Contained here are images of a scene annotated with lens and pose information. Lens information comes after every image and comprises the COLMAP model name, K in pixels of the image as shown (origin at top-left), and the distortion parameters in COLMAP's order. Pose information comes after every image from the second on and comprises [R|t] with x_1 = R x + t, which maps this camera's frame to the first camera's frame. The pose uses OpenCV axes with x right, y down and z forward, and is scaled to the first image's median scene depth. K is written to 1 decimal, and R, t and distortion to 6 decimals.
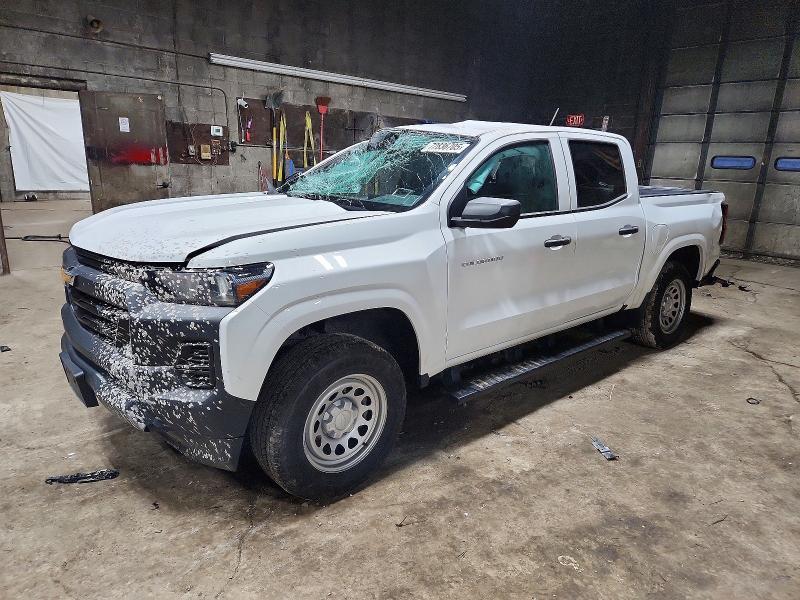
lens RADIAL K [[566.9, 0, 401.7], [0, 566.9, 300.5], [0, 0, 1]] dist [0.048536, -0.026394]
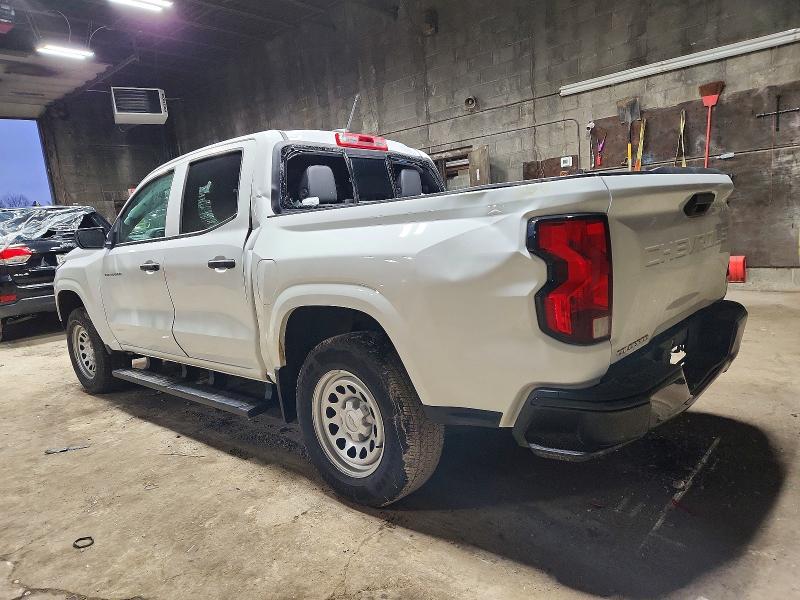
lens RADIAL K [[566.9, 0, 398.5], [0, 566.9, 297.5], [0, 0, 1]] dist [0.048536, -0.026394]
pose [[0.054067, 0.090987, -0.994383, 0.752956], [-0.156374, 0.984324, 0.081564, -0.114052], [0.986217, 0.151086, 0.067448, 0.774495]]
